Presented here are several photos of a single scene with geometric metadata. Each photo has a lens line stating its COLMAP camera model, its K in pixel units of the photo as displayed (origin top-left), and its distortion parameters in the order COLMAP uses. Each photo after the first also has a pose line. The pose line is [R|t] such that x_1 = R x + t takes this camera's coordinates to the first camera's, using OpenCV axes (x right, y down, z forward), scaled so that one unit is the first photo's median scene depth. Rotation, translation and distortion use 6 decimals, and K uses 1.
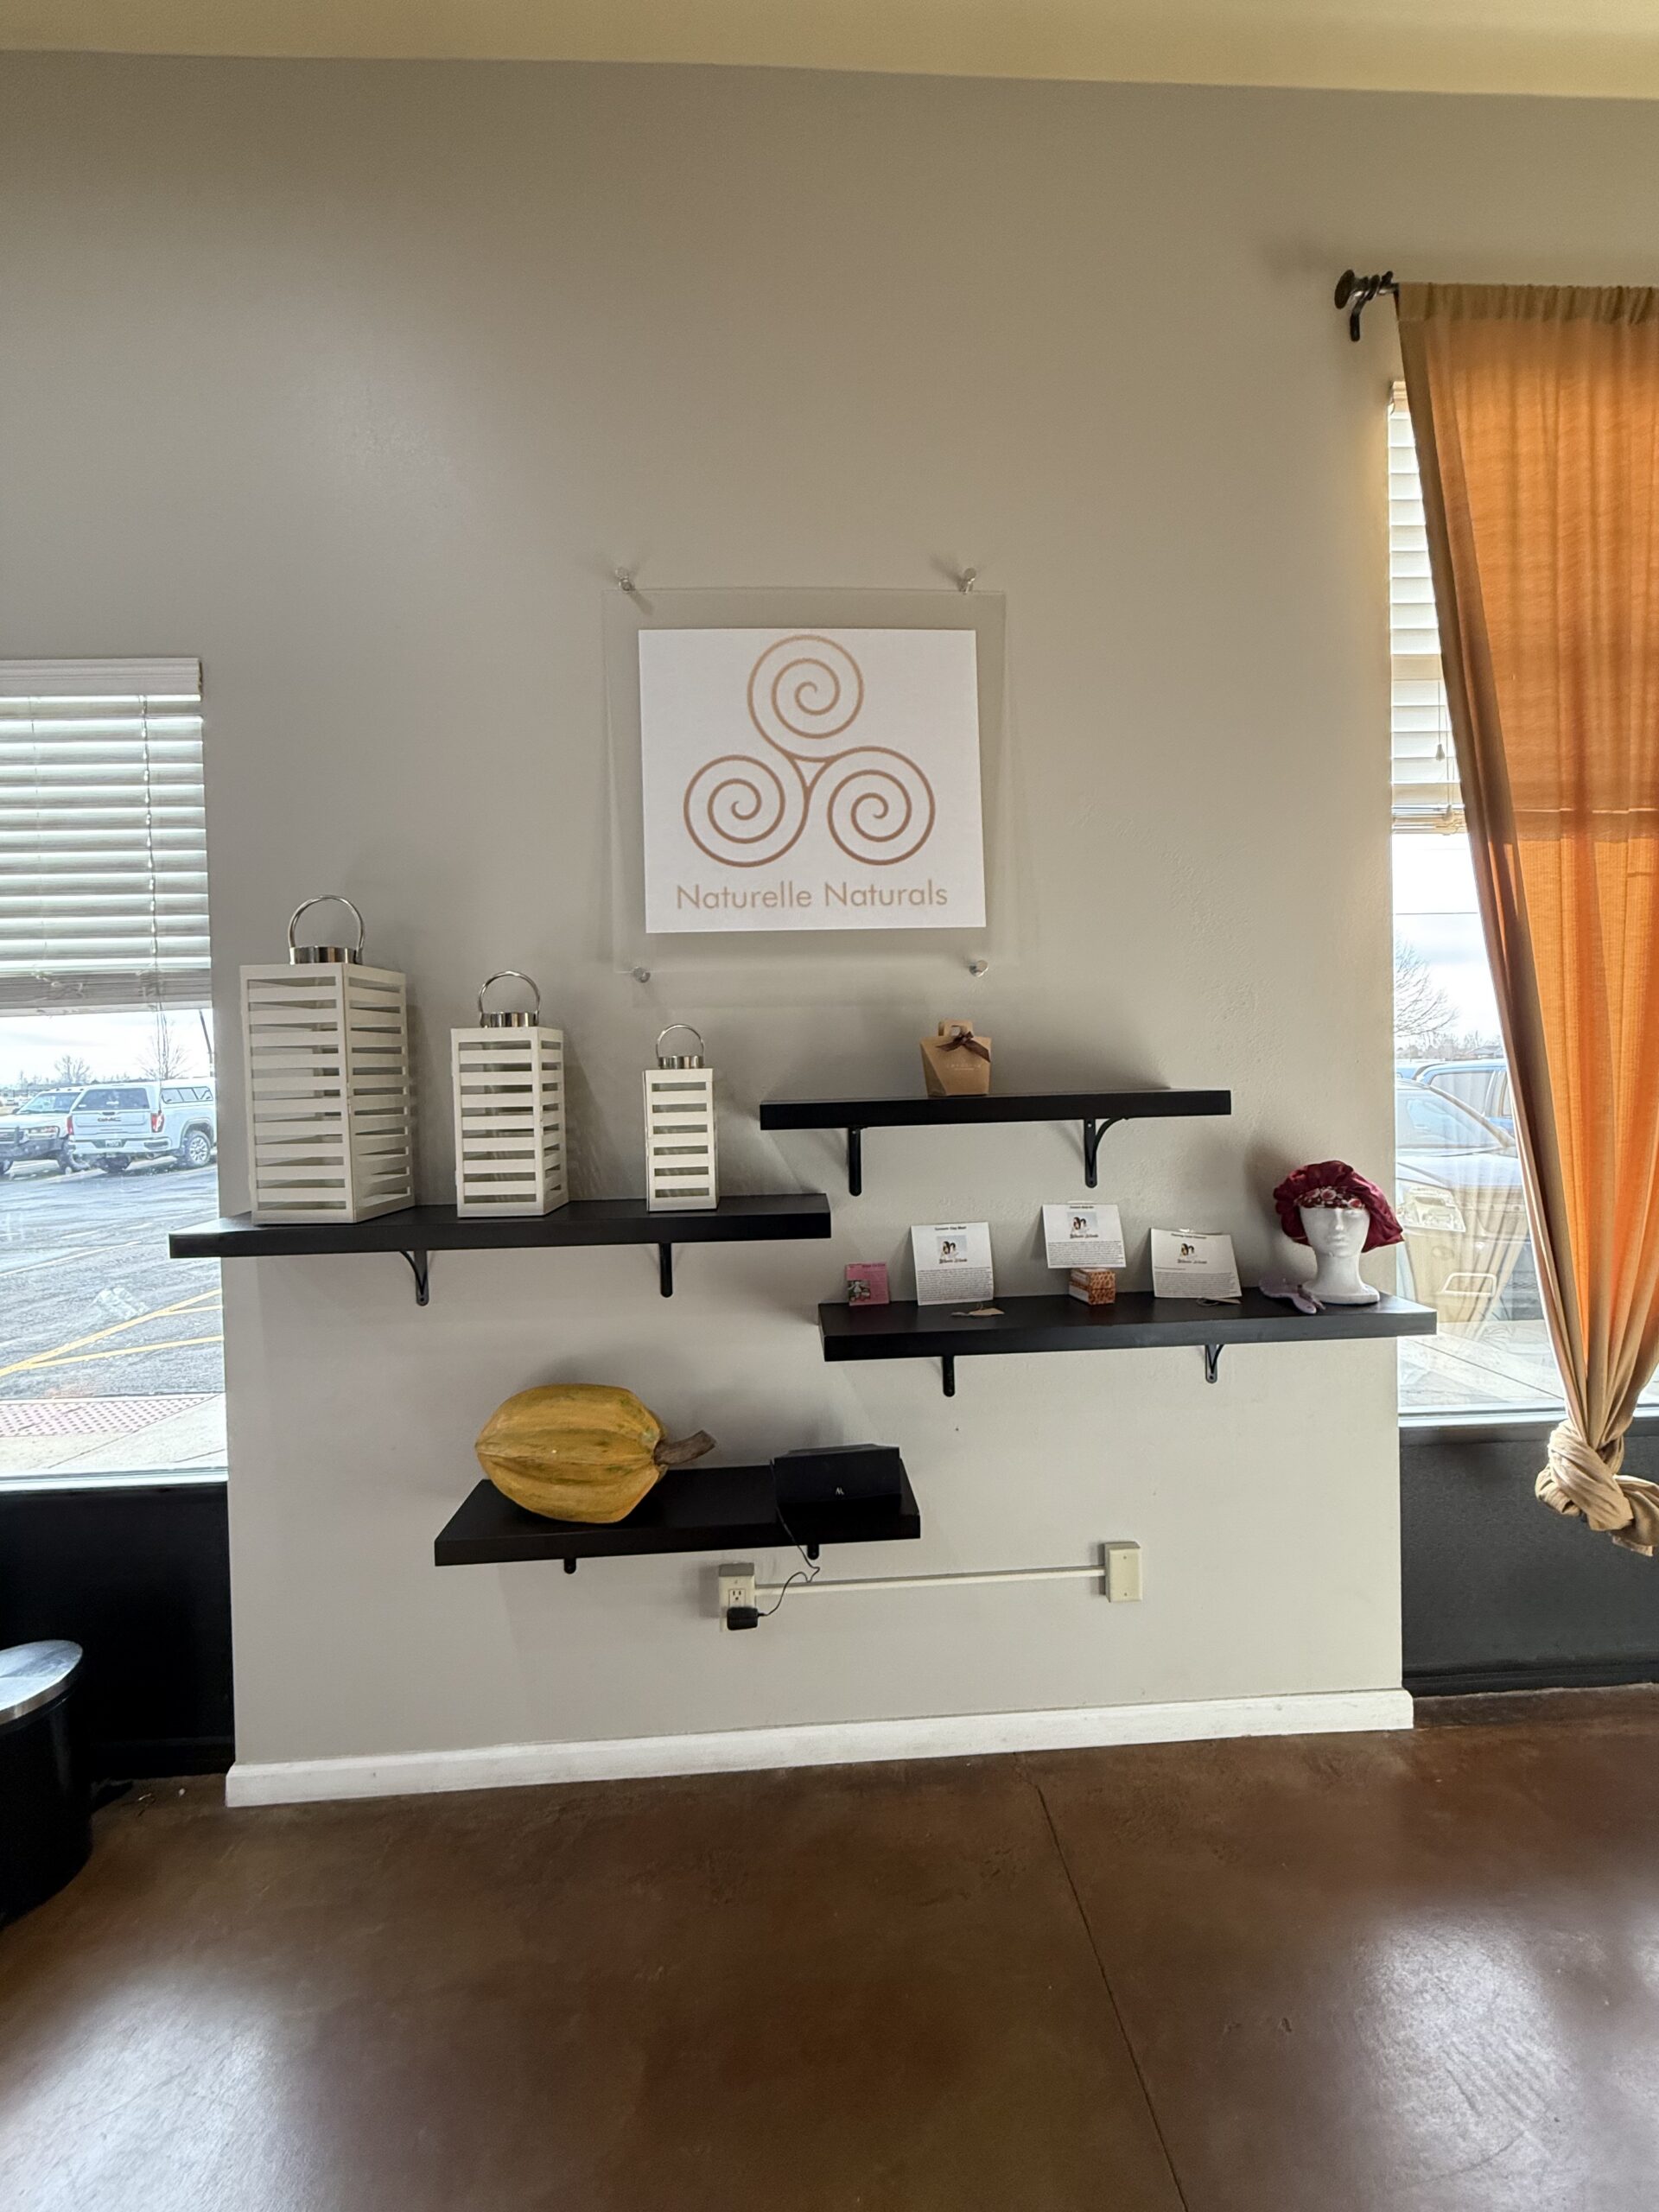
lens RADIAL K [[884.8, 0, 829.1], [0, 884.8, 1093.3], [0, 0, 1]] dist [-0.001939, -0.000525]
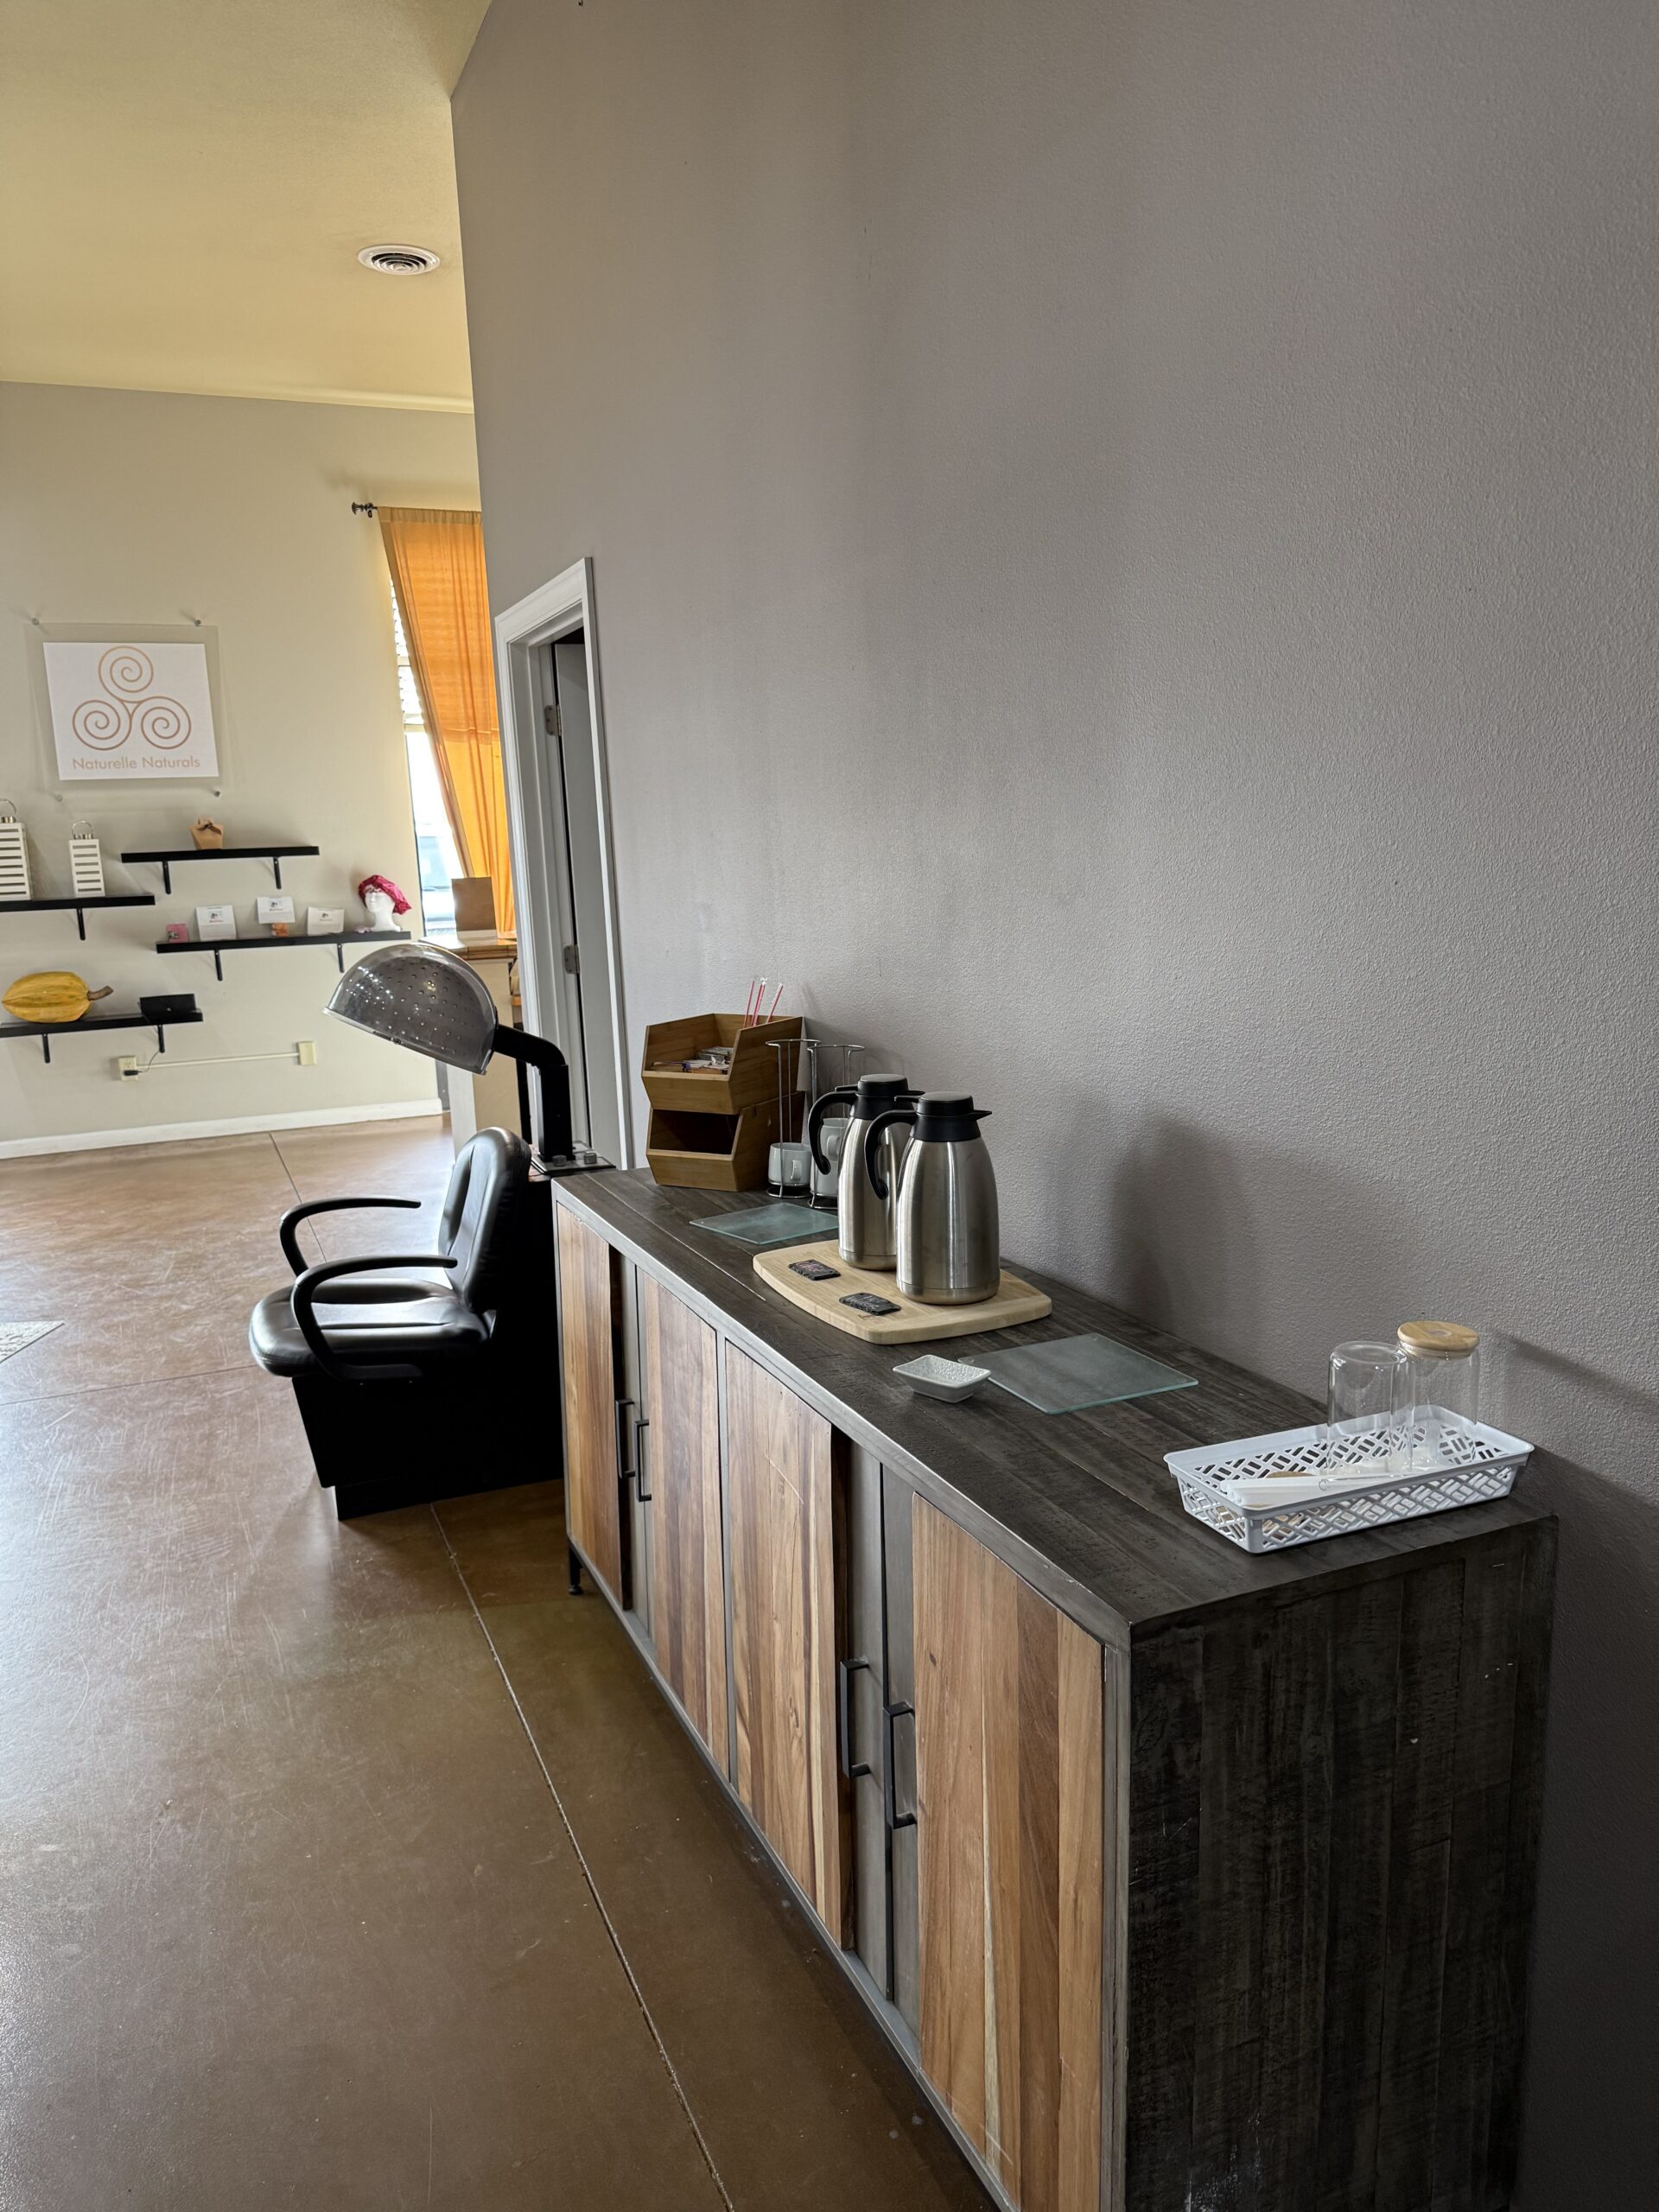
lens RADIAL K [[1540.3, 0, 794.6], [0, 1540.3, 1093.3], [0, 0, 1]] dist [0.078930, -0.117978]
pose [[0.940893, -0.069232, 0.331552, 0.189007], [0.023469, 0.989860, 0.140094, 0.101319], [-0.337889, -0.124032, 0.932978, -3.502023]]
